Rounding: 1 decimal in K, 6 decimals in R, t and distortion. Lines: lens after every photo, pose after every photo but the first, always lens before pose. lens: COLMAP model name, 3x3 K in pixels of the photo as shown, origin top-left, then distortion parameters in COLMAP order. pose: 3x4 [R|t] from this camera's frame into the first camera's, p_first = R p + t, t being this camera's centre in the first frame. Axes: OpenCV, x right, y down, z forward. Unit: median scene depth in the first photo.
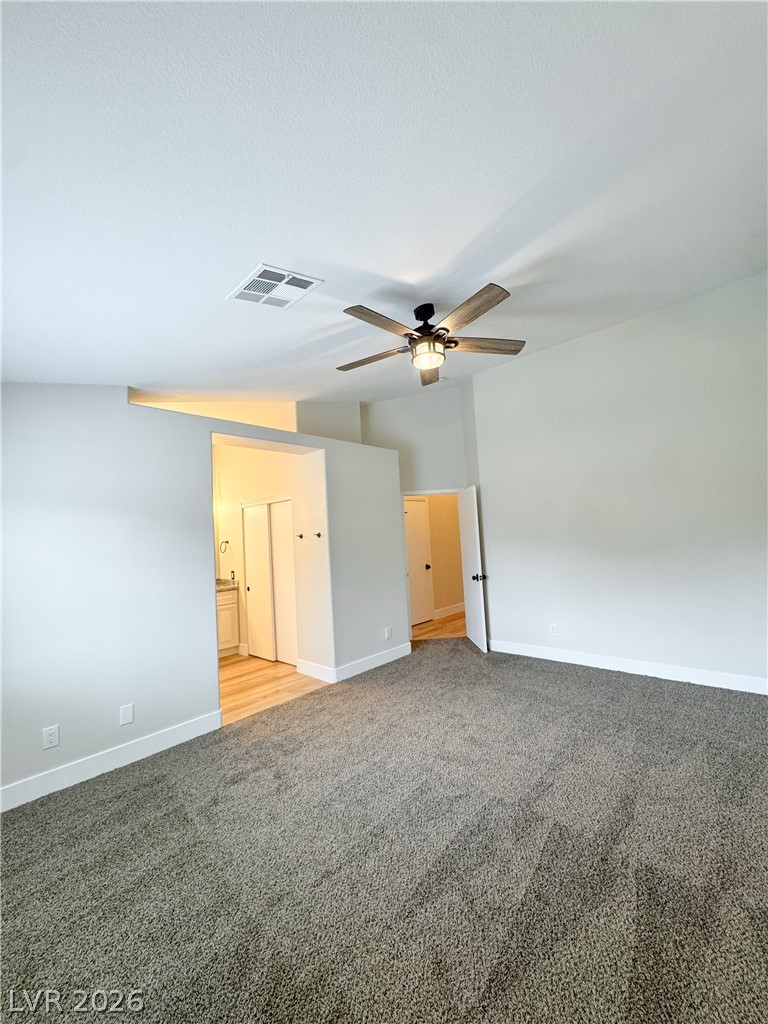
lens RADIAL K [[411.6, 0, 385.6], [0, 411.6, 511.4], [0, 0, 1]] dist [-0.001011, 0.000650]
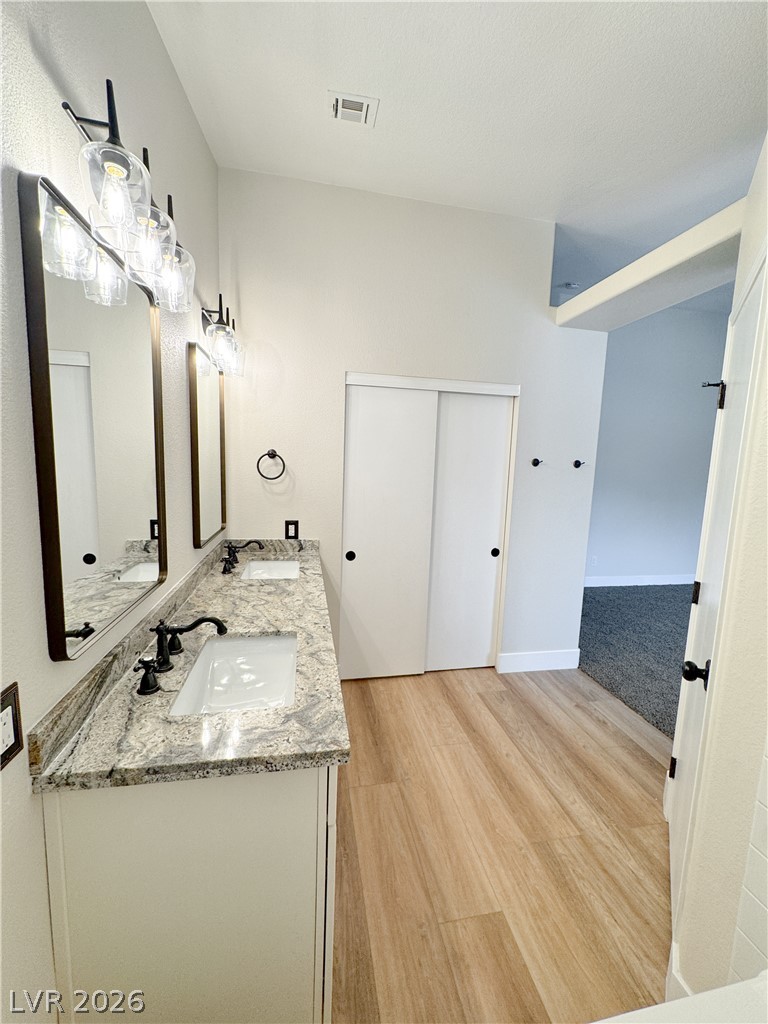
lens RADIAL K [[411.6, 0, 385.6], [0, 411.6, 511.4], [0, 0, 1]] dist [-0.001011, 0.000650]
pose [[0.563689, -0.021252, 0.825714, -0.871756], [-0.120767, 0.986806, 0.107842, 0.097630], [-0.817111, -0.160508, 0.553685, 0.865773]]
